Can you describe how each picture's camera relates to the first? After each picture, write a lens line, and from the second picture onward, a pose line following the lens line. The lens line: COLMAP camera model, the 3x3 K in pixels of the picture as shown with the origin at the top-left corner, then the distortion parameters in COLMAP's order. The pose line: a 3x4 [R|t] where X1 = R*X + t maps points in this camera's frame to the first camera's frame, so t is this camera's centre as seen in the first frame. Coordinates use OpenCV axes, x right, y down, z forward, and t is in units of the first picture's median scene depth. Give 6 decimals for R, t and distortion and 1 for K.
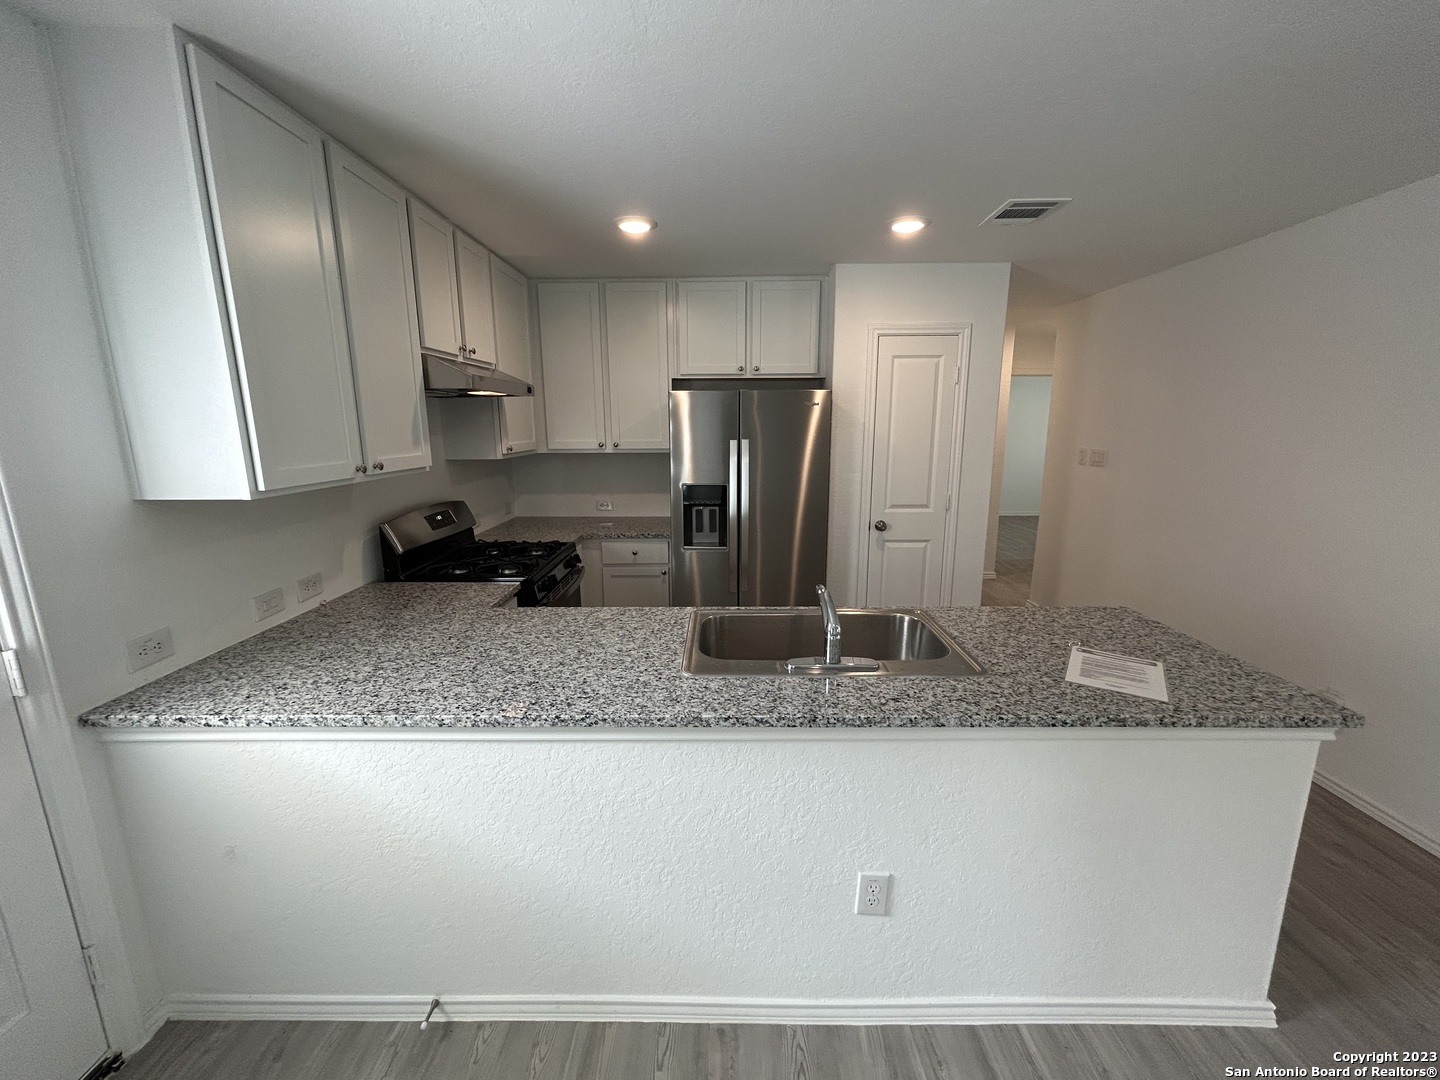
lens RADIAL K [[597.3, 0, 720.0], [0, 597.3, 540.0], [0, 0, 1]] dist [-0.009382, 0.000000]
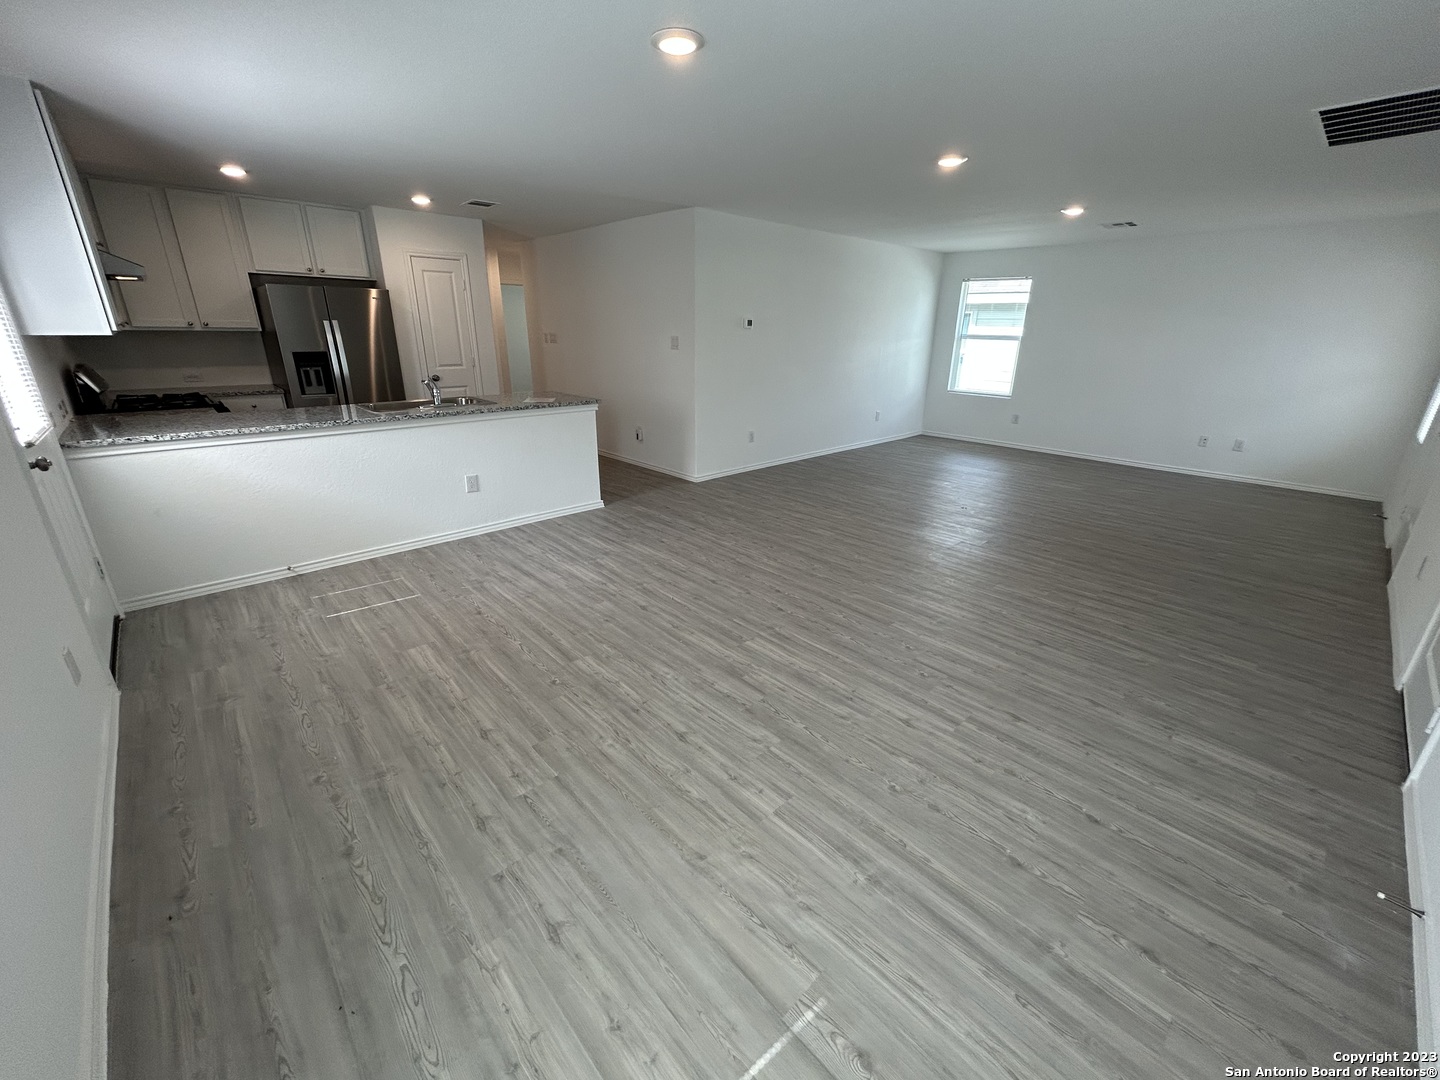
lens RADIAL K [[572.8, 0, 719.0], [0, 572.8, 542.9], [0, 0, 1]] dist [0.000454, 0.000271]
pose [[0.729618, -0.225325, 0.645667, -0.330459], [0.113349, 0.970945, 0.210754, 0.200361], [-0.674395, -0.080584, 0.733960, -0.848004]]
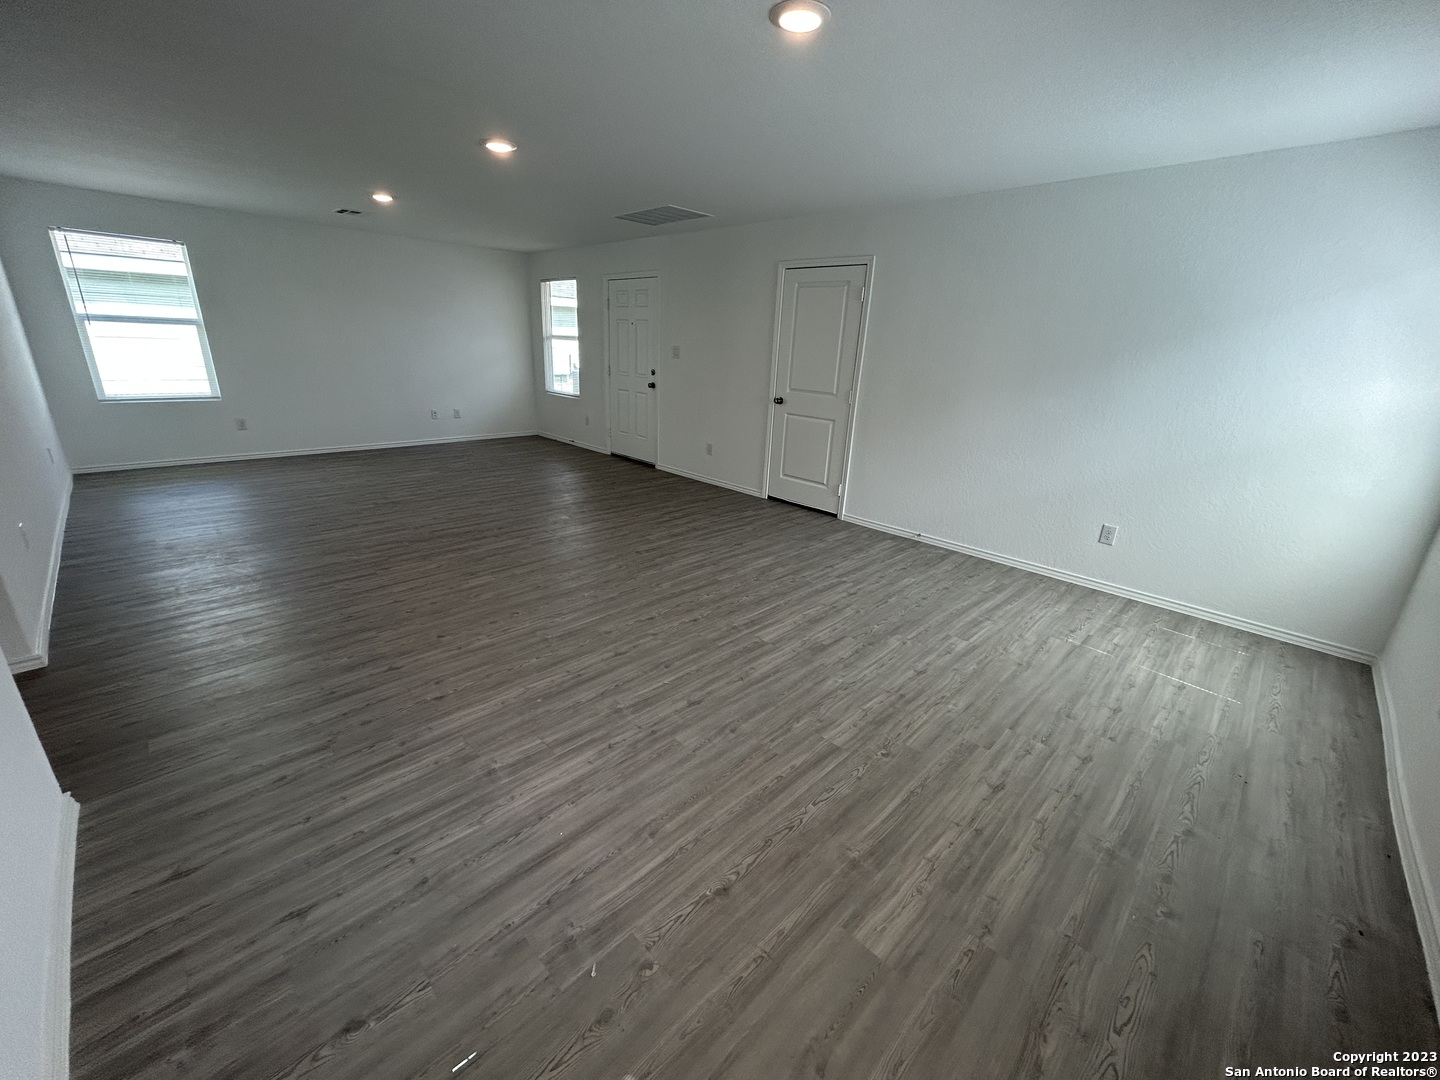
lens RADIAL K [[577.3, 0, 716.9], [0, 577.3, 538.2], [0, 0, 1]] dist [0.002535, 0.000670]
pose [[-0.706238, -0.253062, 0.661202, -0.278681], [0.094927, 0.891653, 0.442655, -0.019963], [-0.701582, 0.375386, -0.605697, 0.303047]]
